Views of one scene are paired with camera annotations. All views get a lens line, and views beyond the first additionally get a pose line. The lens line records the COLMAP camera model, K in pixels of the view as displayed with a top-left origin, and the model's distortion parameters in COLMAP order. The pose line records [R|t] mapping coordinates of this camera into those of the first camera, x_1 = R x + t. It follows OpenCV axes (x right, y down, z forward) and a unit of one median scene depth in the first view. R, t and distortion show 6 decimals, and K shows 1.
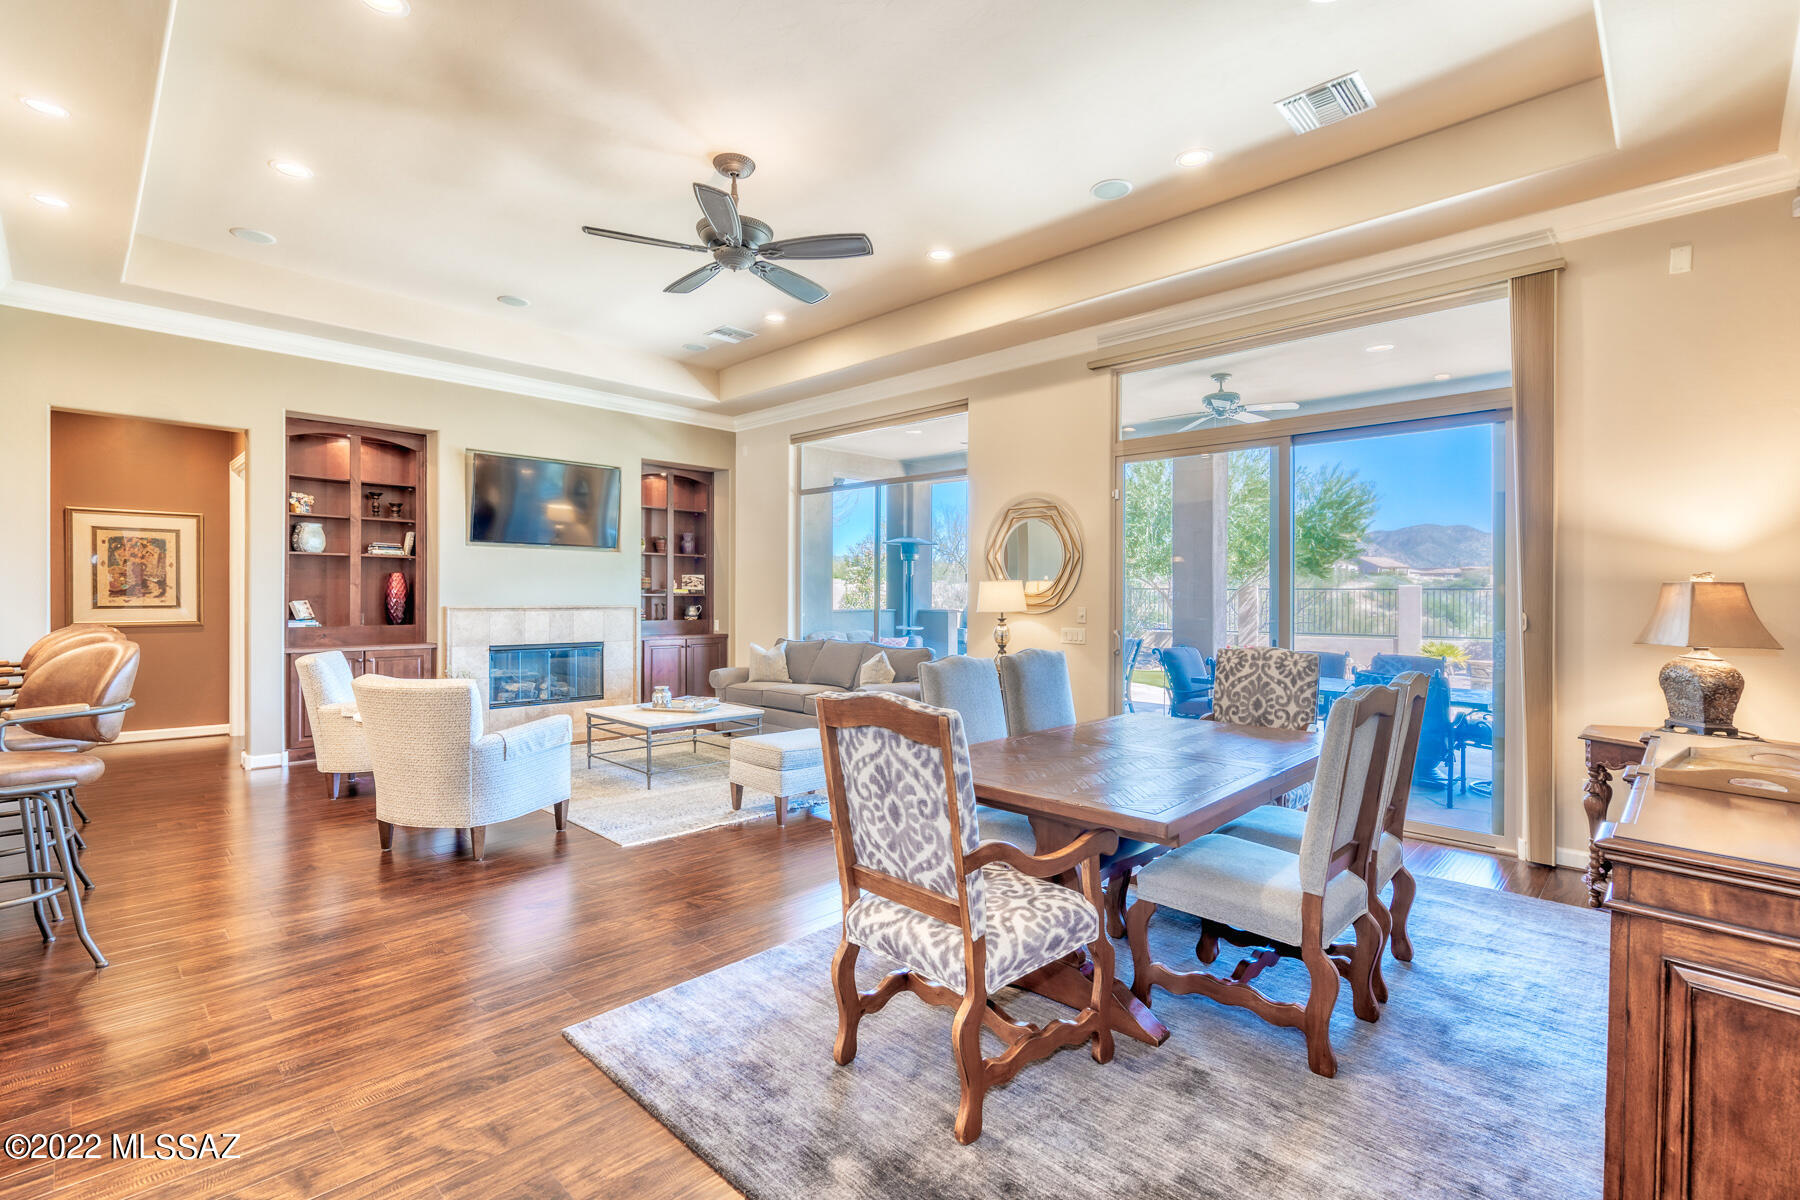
lens RADIAL K [[825.6, 0, 918.7], [0, 825.6, 602.9], [0, 0, 1]] dist [-0.006269, 0.001978]
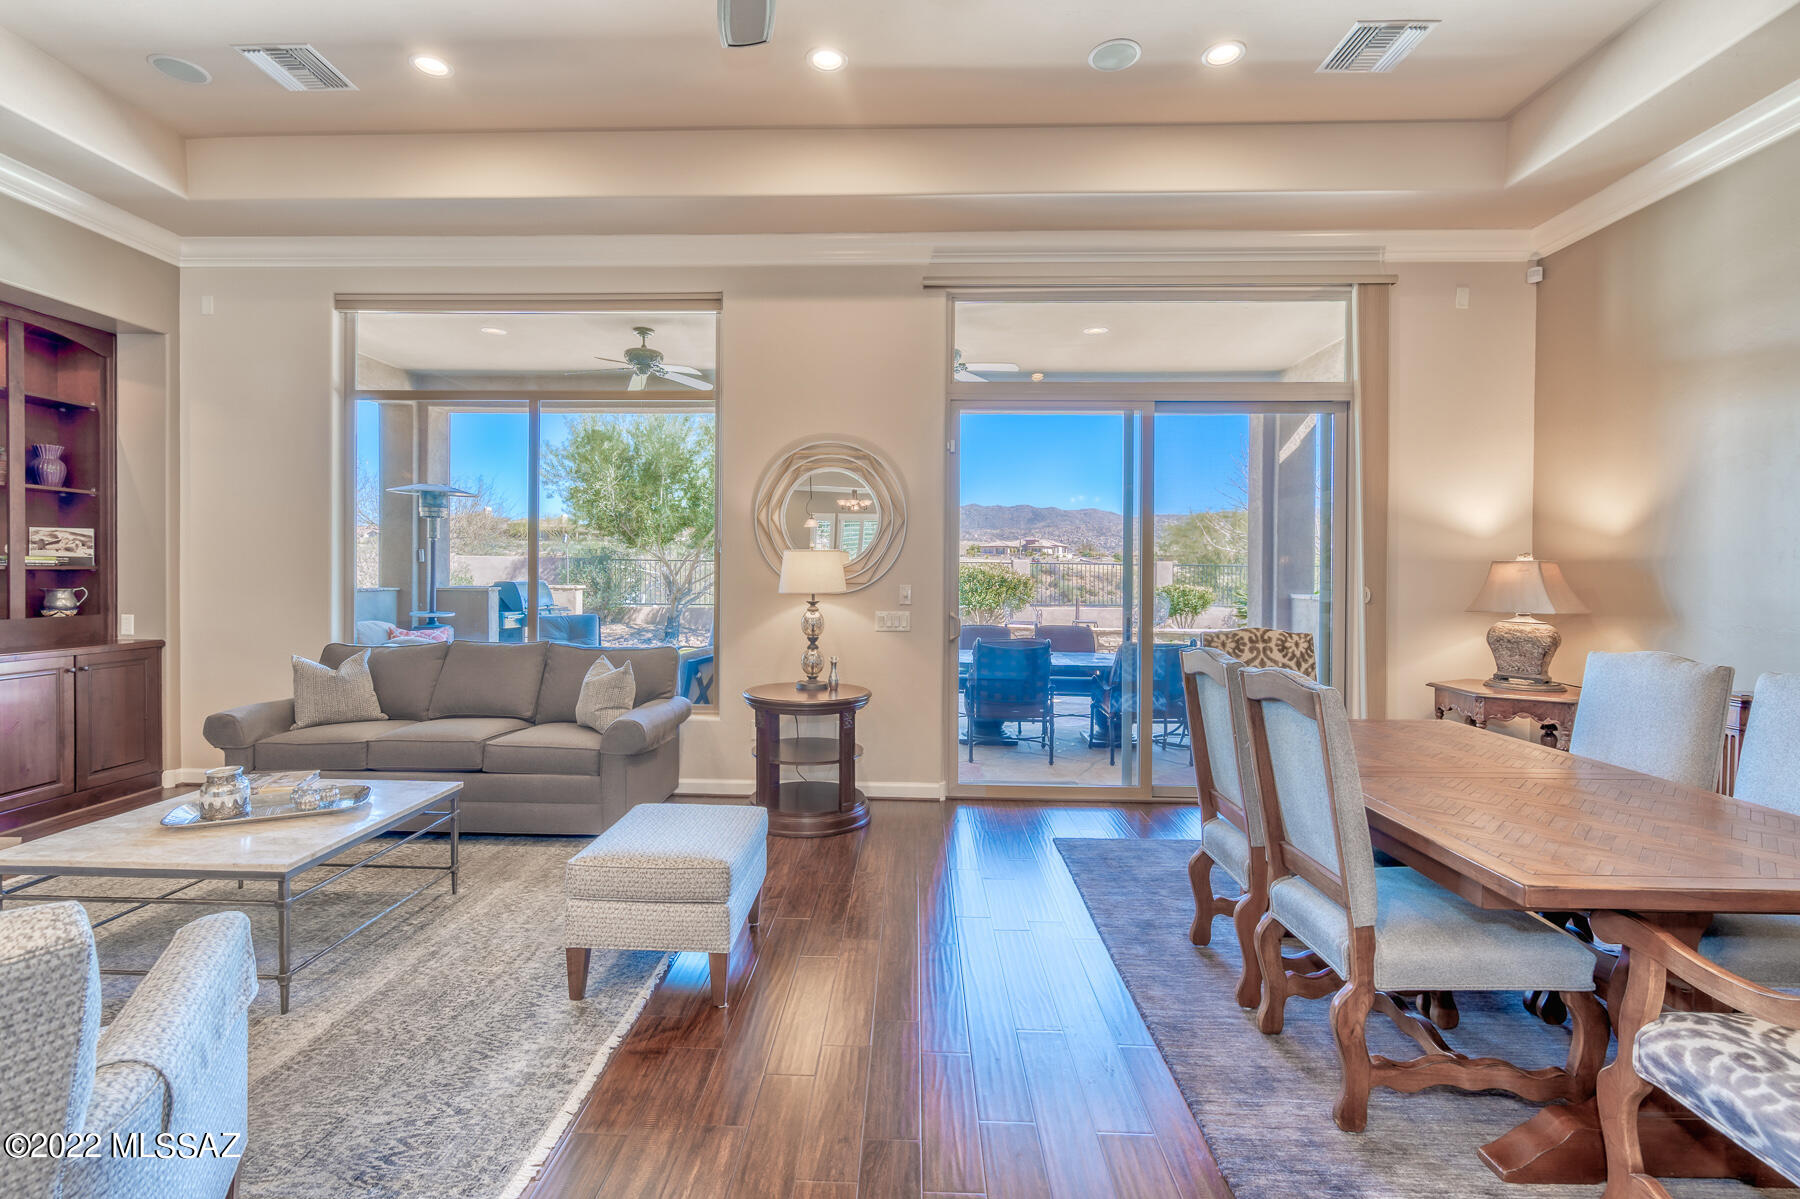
lens RADIAL K [[825.6, 0, 879.2], [0, 825.6, 576.3], [0, 0, 1]] dist [-0.006269, 0.001978]
pose [[0.750505, -0.006760, 0.660830, -0.300564], [0.004295, 0.999976, 0.005351, -0.006138], [-0.660851, -0.001178, 0.750516, 0.366132]]
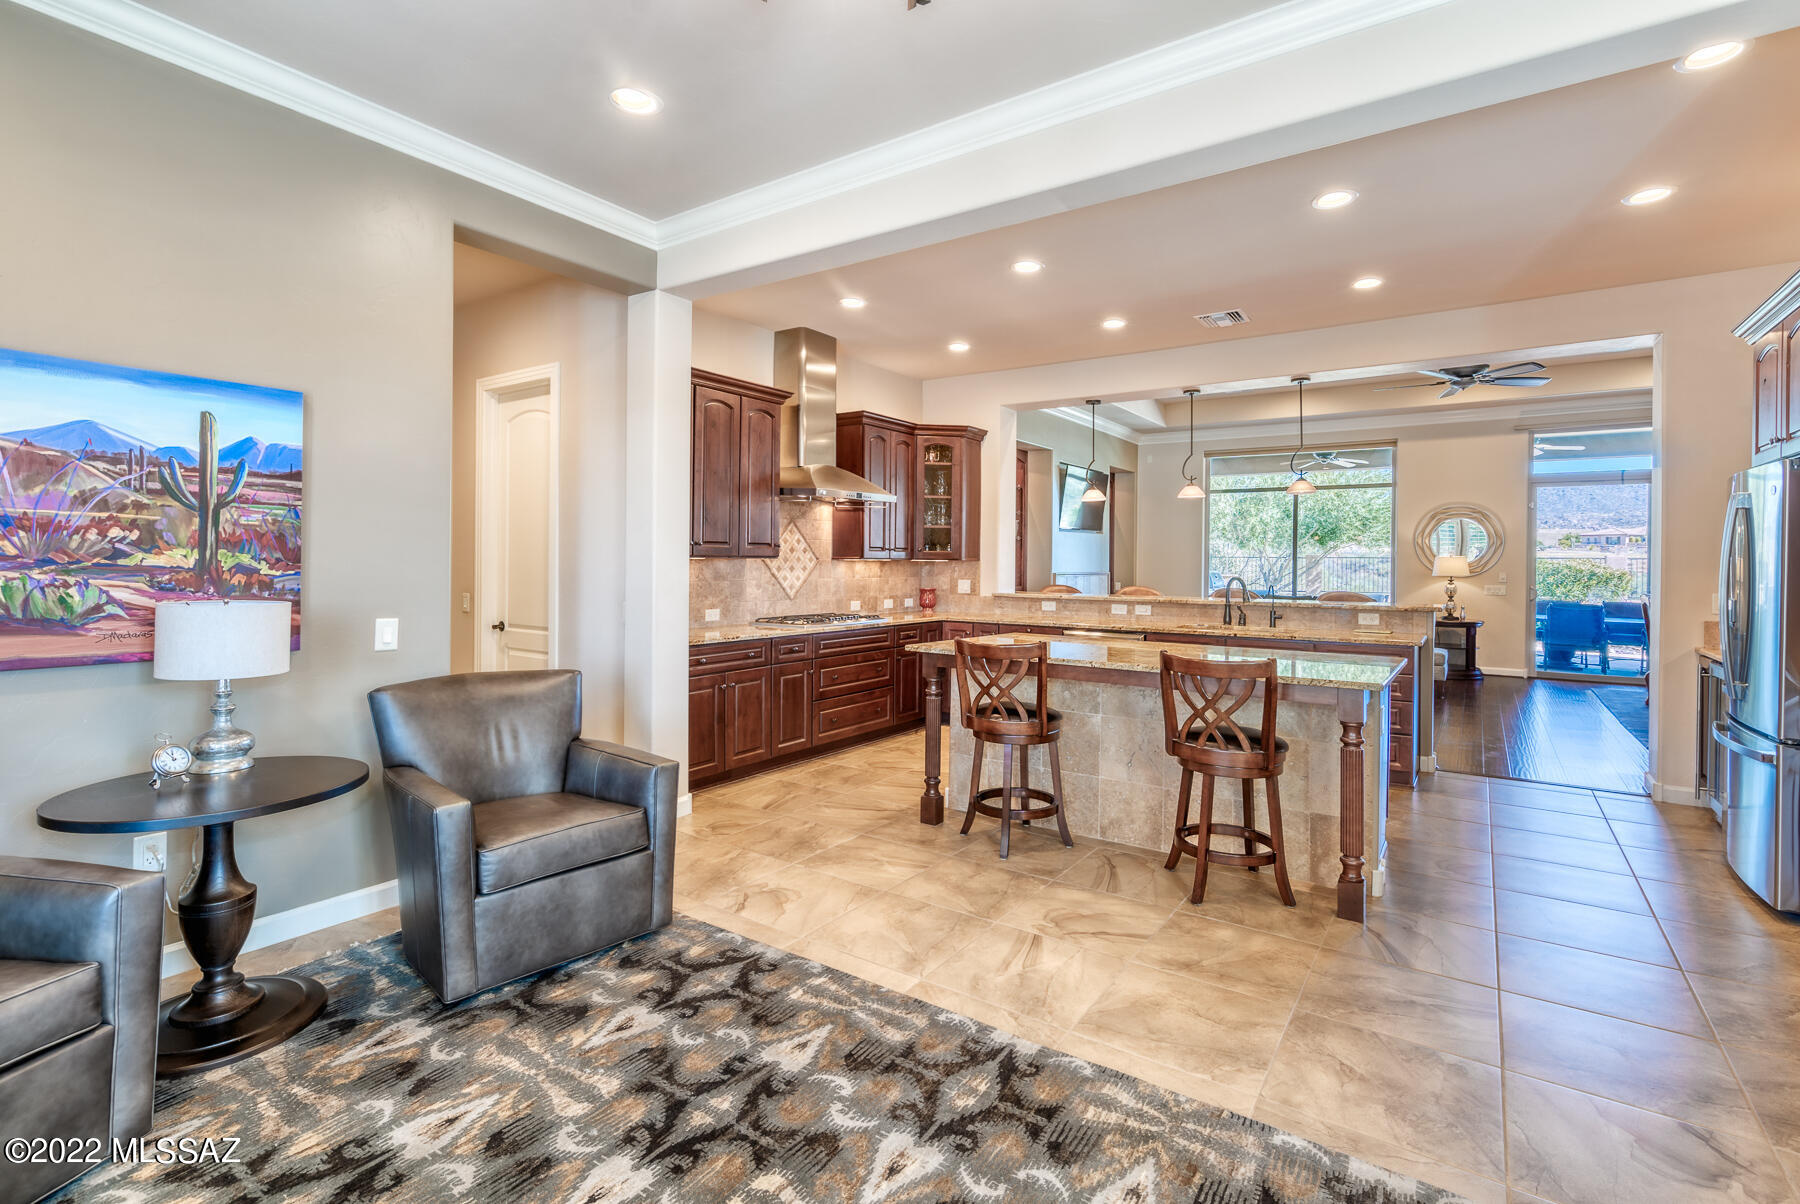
lens RADIAL K [[825.6, 0, 907.5], [0, 825.6, 553.9], [0, 0, 1]] dist [-0.006269, 0.001978]
pose [[0.987908, 0.001215, 0.155036, -1.053589], [0.001224, 0.999877, -0.015633, -0.006980], [-0.155036, 0.015634, 0.987785, -0.368091]]
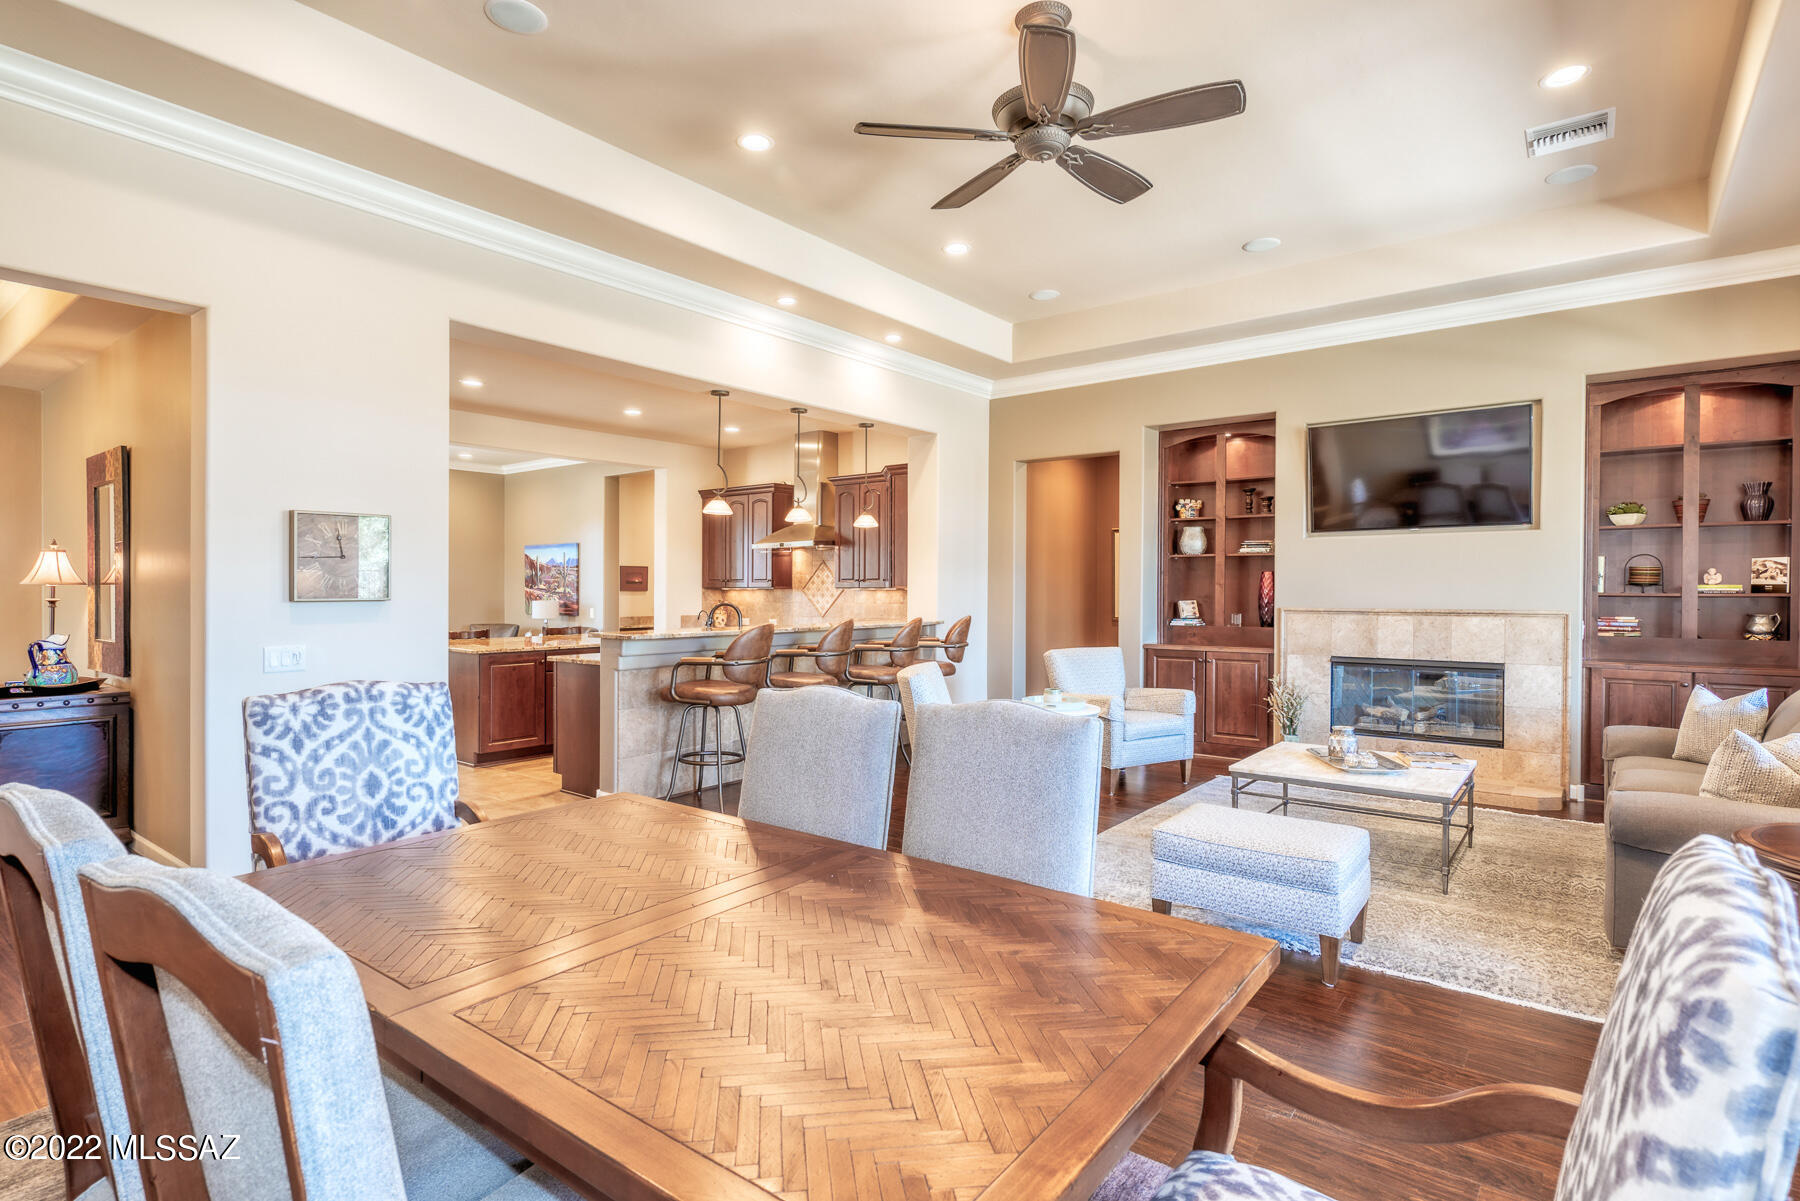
lens RADIAL K [[895.6, 0, 861.1], [0, 895.6, 578.6], [0, 0, 1]] dist [0.002968, -0.000805]
pose [[0.072598, -0.022558, -0.997106, 0.350912], [-0.011039, 0.999665, -0.023420, 0.000620], [0.997300, 0.012707, 0.072325, 0.480676]]
